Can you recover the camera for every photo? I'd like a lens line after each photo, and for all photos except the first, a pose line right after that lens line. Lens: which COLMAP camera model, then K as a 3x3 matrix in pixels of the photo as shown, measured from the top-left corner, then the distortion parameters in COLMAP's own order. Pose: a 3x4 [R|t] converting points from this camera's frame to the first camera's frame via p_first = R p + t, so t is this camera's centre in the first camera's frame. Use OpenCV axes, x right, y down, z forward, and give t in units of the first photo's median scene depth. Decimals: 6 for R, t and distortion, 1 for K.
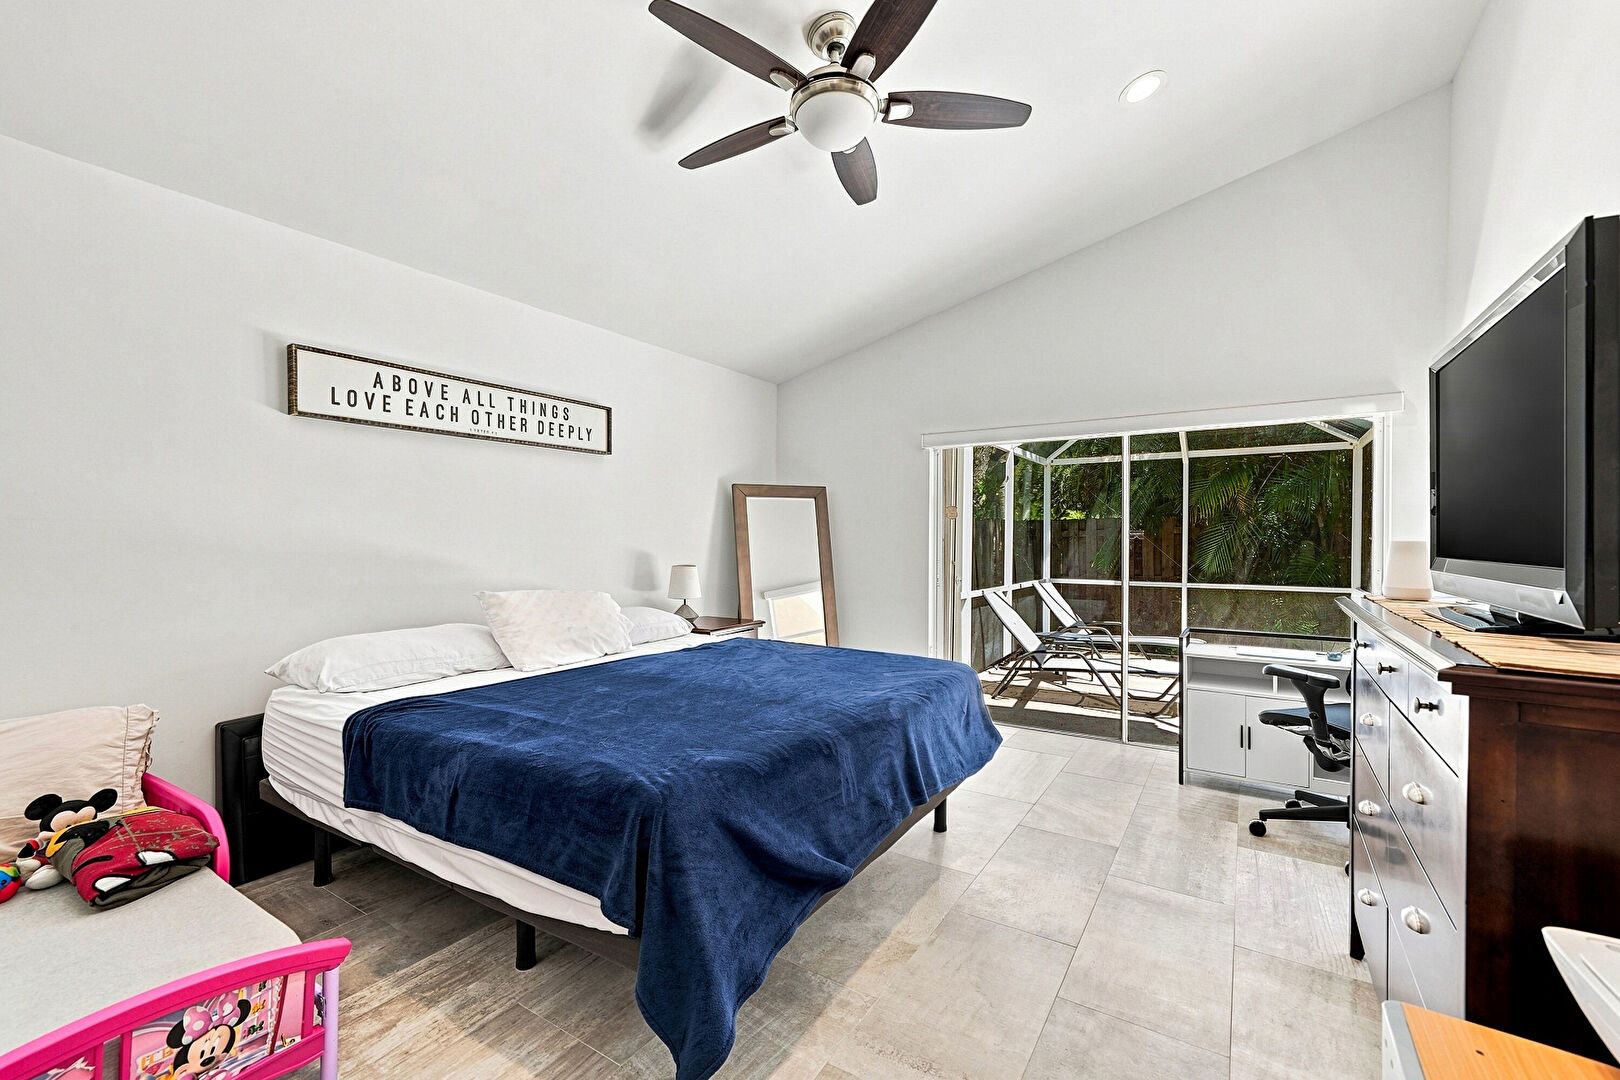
lens RADIAL K [[656.9, 0, 816.5], [0, 656.9, 544.9], [0, 0, 1]] dist [0.000113, 0.000000]
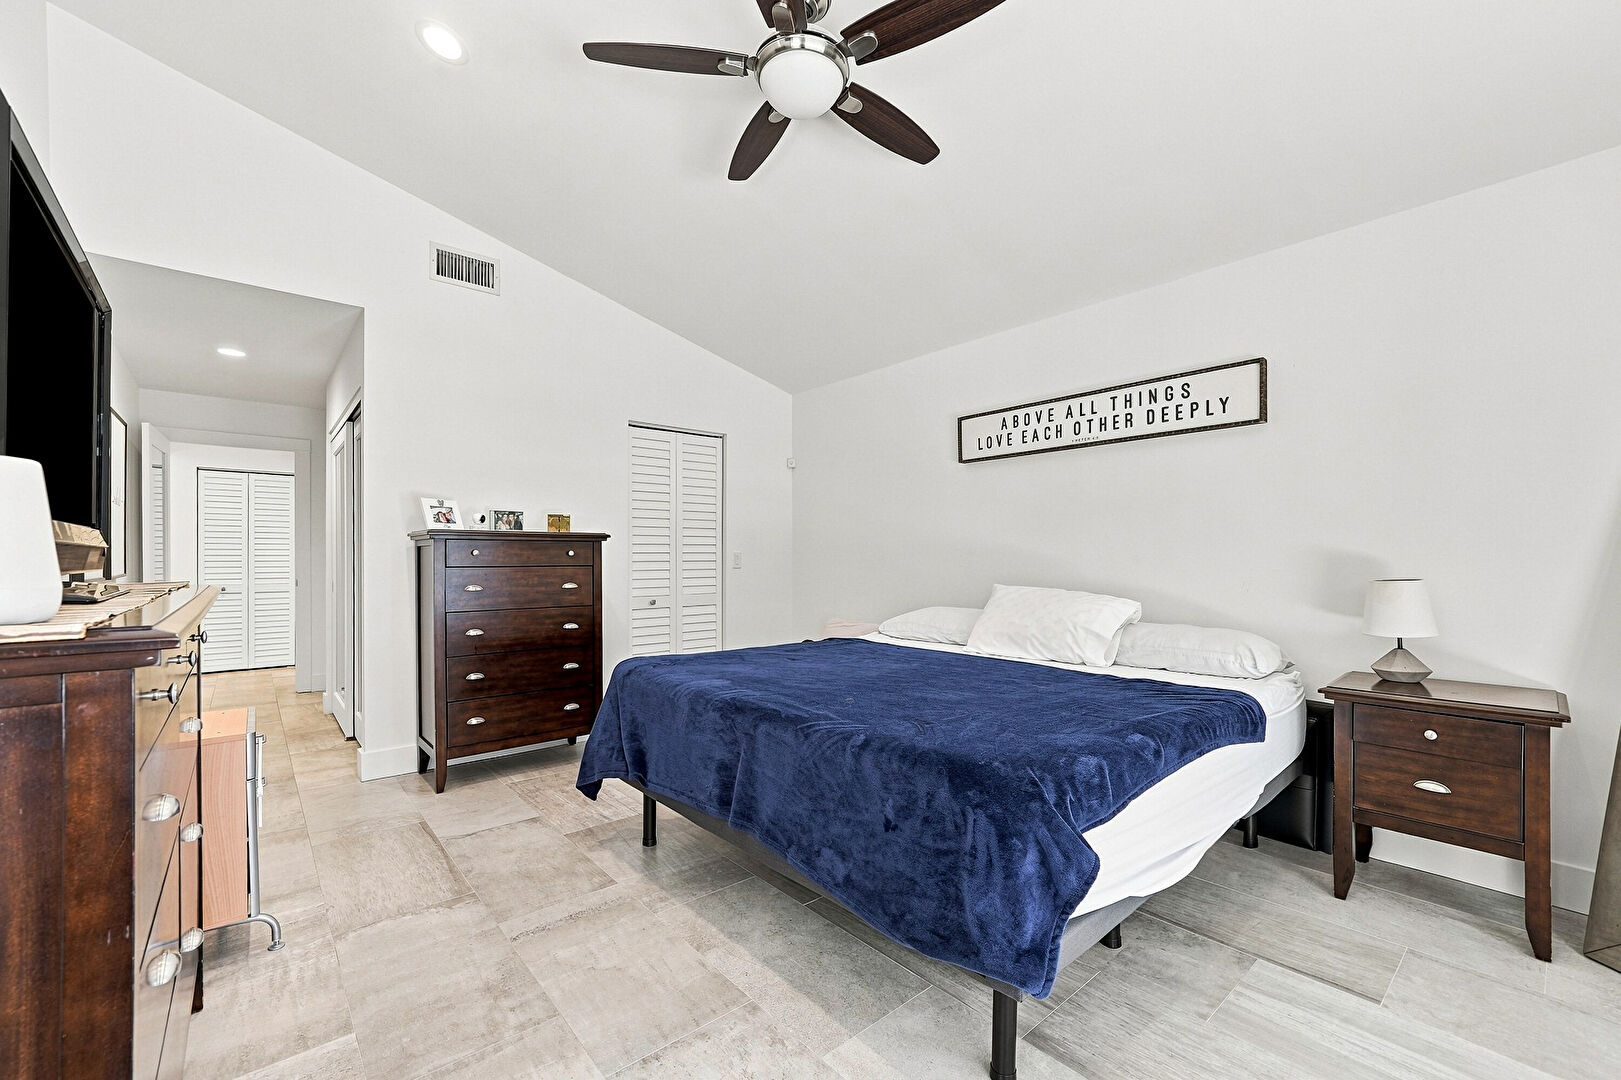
lens RADIAL K [[657.3, 0, 818.4], [0, 657.3, 547.6], [0, 0, 1]] dist [0.000113, 0.000000]
pose [[-0.259863, -0.001446, -0.965644, 0.622222], [0.005282, 0.999982, -0.002919, 0.003946], [0.965631, -0.005859, -0.259850, 0.840910]]
